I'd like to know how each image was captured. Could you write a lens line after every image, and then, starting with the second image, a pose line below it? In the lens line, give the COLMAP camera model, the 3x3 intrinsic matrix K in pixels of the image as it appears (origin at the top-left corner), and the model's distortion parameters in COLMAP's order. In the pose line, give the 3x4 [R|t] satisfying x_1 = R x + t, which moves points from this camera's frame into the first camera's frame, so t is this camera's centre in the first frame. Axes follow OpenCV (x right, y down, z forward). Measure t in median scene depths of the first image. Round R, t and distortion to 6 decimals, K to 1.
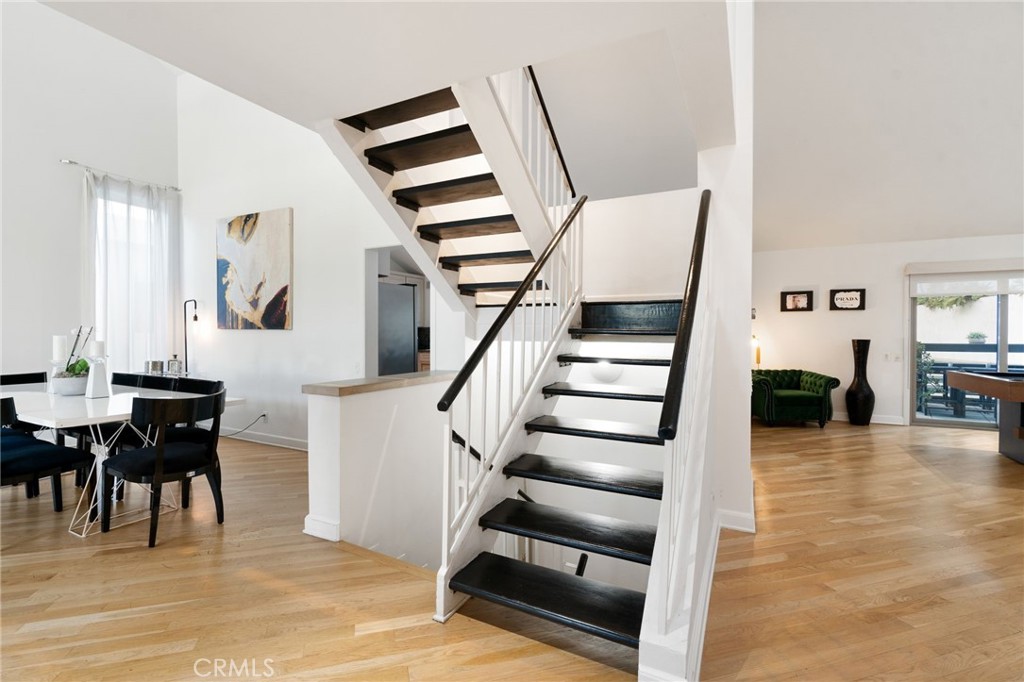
lens RADIAL K [[470.6, 0, 517.6], [0, 470.6, 343.6], [0, 0, 1]] dist [-0.002300, -0.000461]
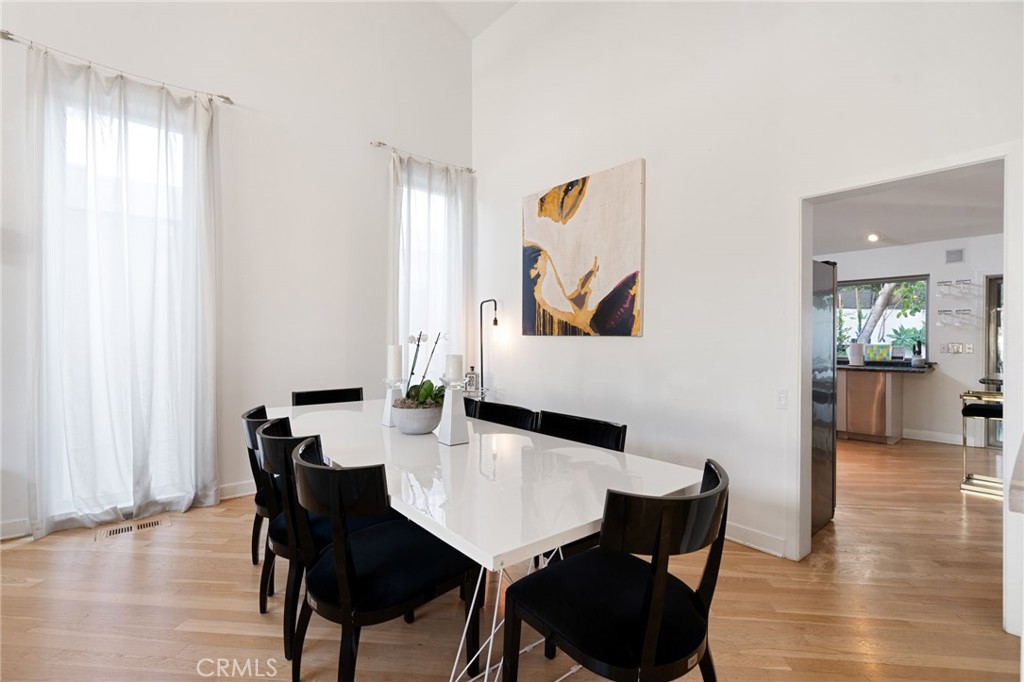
lens RADIAL K [[470.6, 0, 516.4], [0, 470.6, 340.1], [0, 0, 1]] dist [-0.002300, -0.000461]
pose [[0.926034, 0.002822, -0.377429, -0.373263], [-0.009859, 0.999812, -0.016714, -0.010307], [0.377311, 0.019198, 0.925888, 0.282686]]
